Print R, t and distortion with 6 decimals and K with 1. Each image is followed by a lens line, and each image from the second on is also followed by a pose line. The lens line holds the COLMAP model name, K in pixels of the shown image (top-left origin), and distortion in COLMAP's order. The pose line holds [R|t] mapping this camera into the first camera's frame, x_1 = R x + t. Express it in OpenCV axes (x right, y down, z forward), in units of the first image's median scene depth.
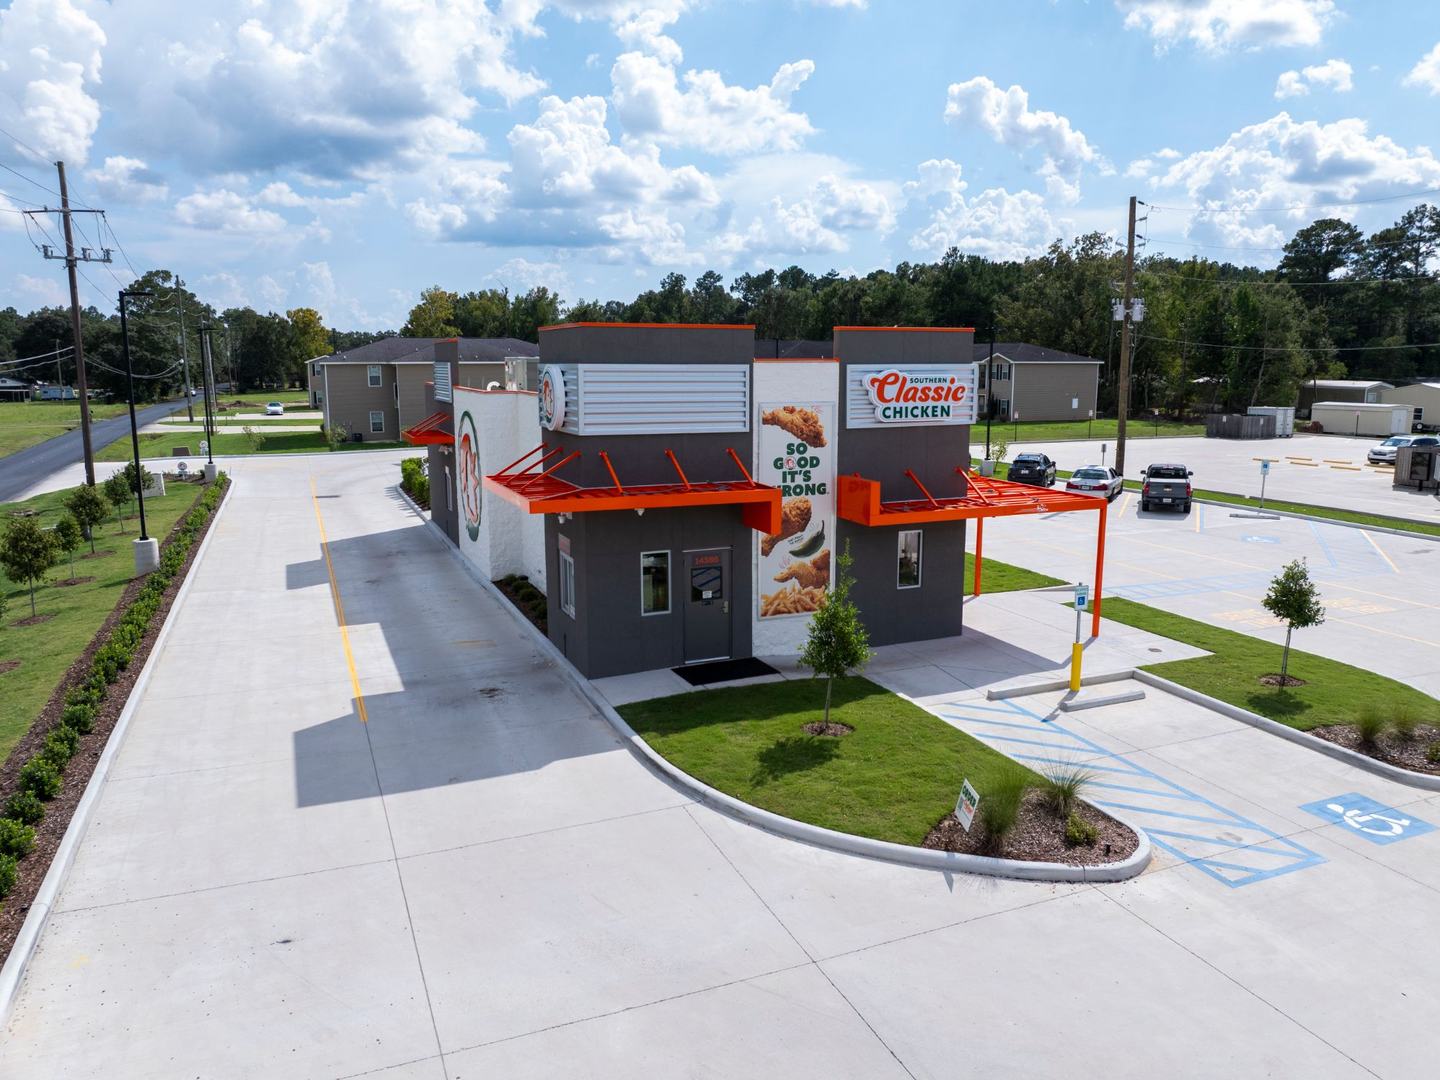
lens RADIAL K [[1010.1, 0, 730.4], [0, 1010.1, 533.8], [0, 0, 1]] dist [-0.036566, 0.007855]
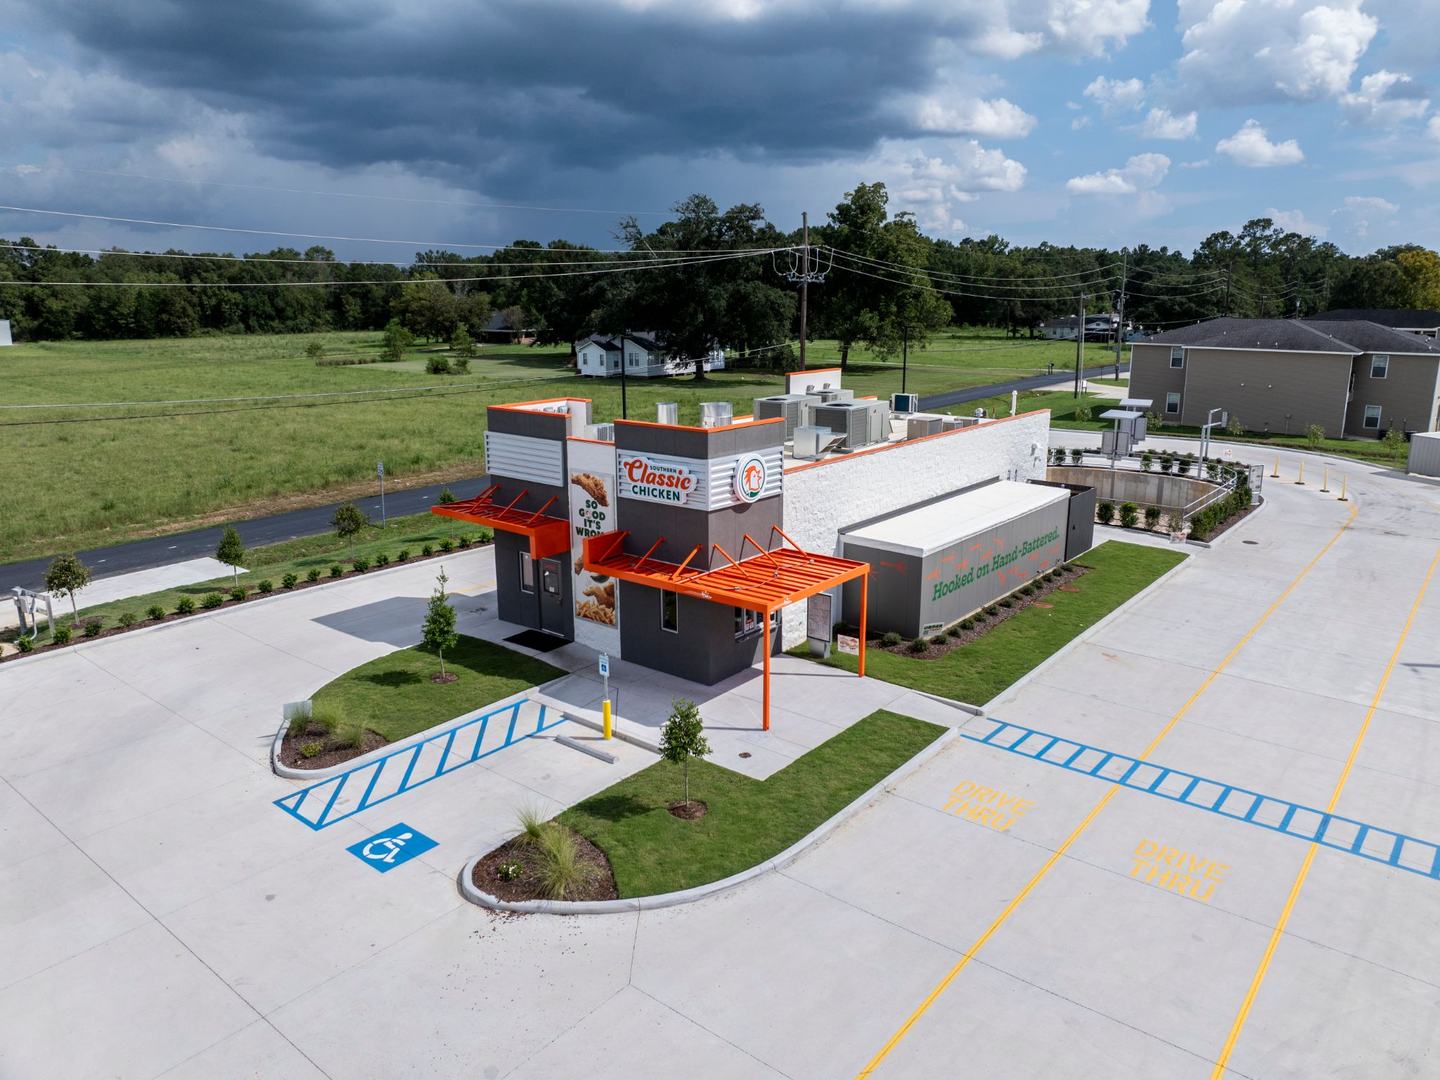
lens RADIAL K [[1009.7, 0, 727.3], [0, 1009.7, 541.5], [0, 0, 1]] dist [-0.008932, 0.003749]
pose [[0.468010, 0.212418, -0.857814, 1.335433], [-0.150101, 0.975685, 0.159713, -0.280538], [0.870882, 0.054011, 0.488515, 0.482883]]
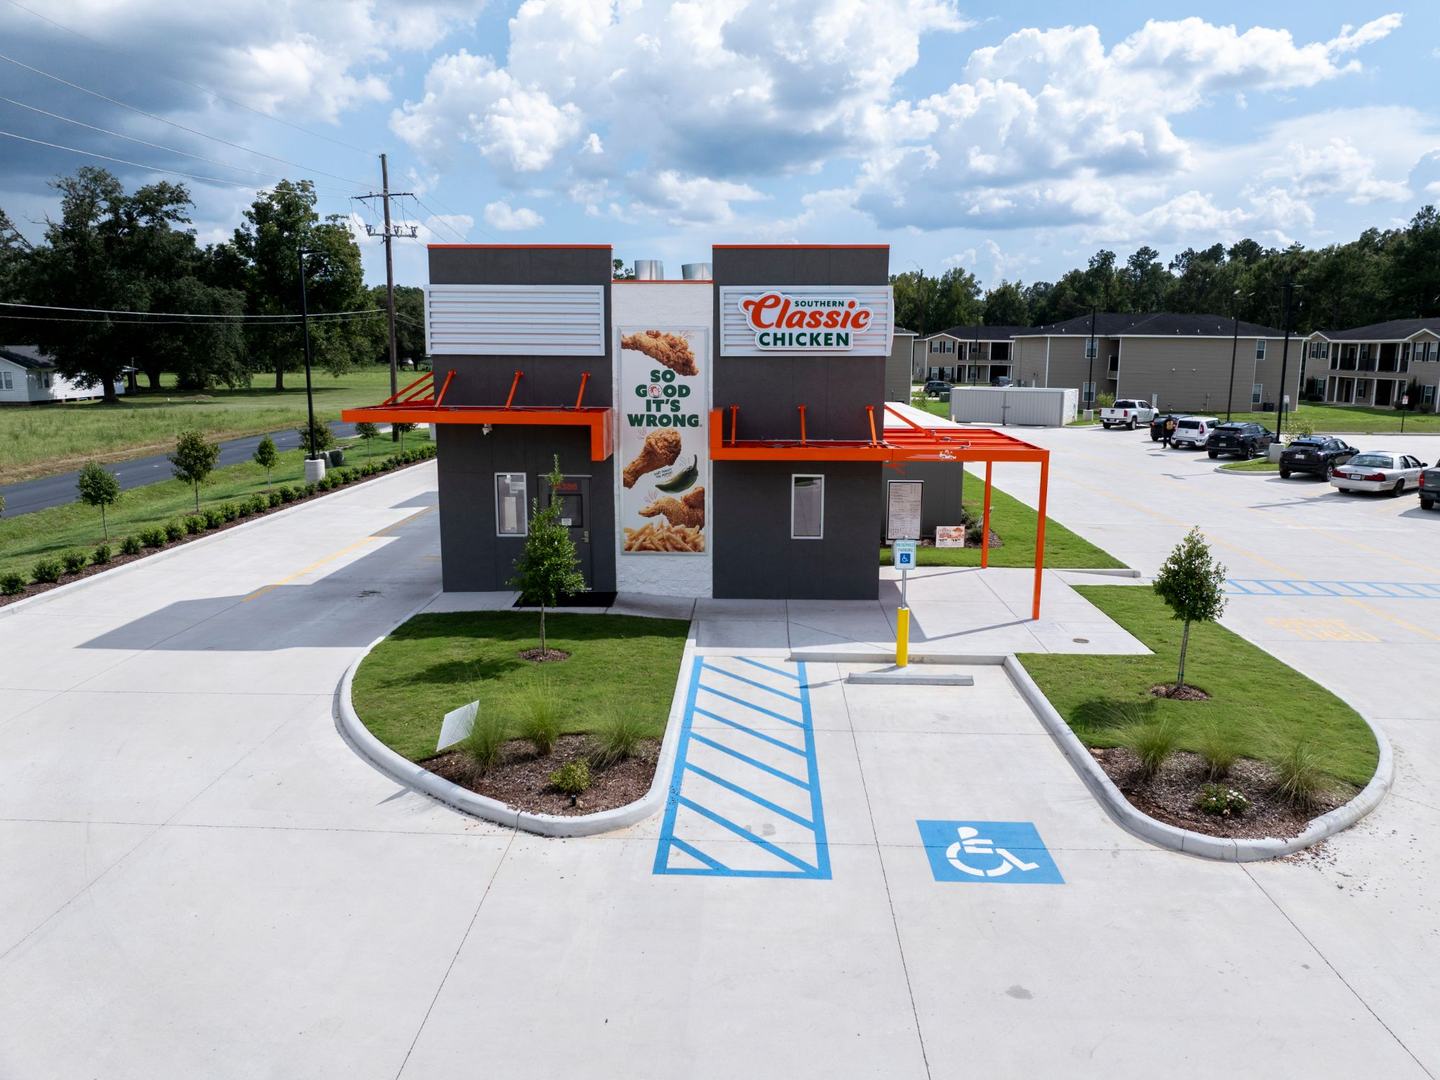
lens RADIAL K [[1010.1, 0, 730.4], [0, 1010.1, 533.8], [0, 0, 1]] dist [-0.036566, 0.007855]
pose [[0.906721, 0.081033, -0.413872, 0.520413], [-0.075658, 0.996701, 0.029394, 0.030024], [0.414889, 0.004661, 0.909860, 0.165284]]
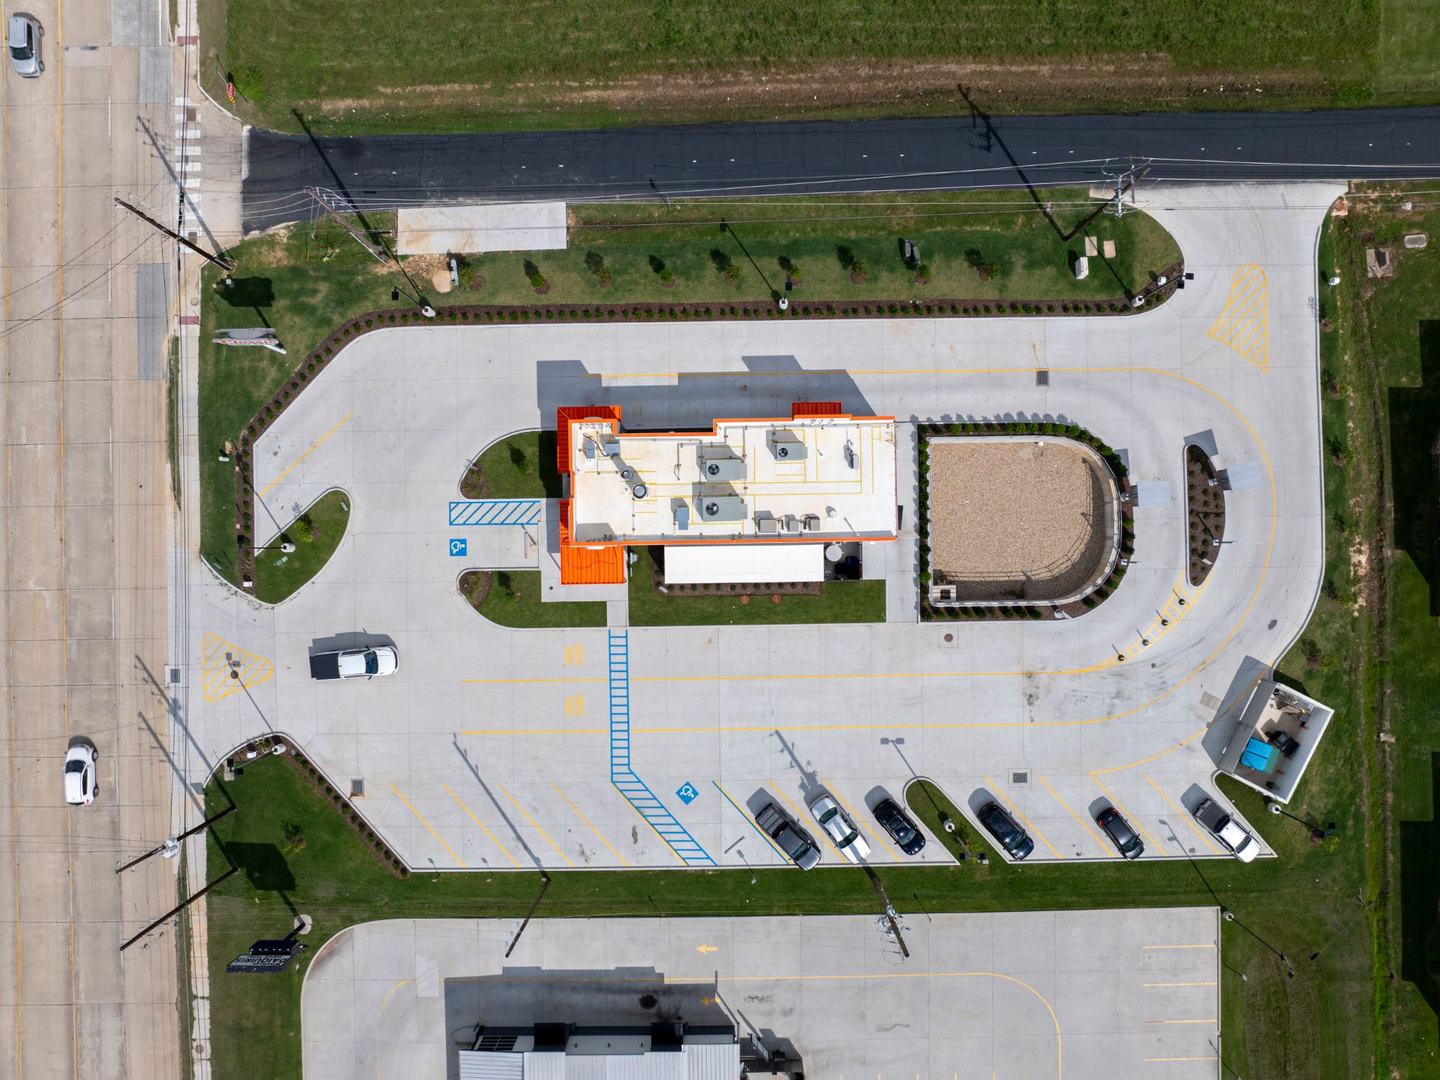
lens RADIAL K [[1009.7, 0, 727.3], [0, 1009.7, 541.5], [0, 0, 1]] dist [-0.008932, 0.003749]
pose [[-0.378871, 0.924928, -0.031048, 0.161507], [-0.154755, -0.030243, 0.987490, -3.594207], [0.912419, 0.378936, 0.154595, 1.005296]]
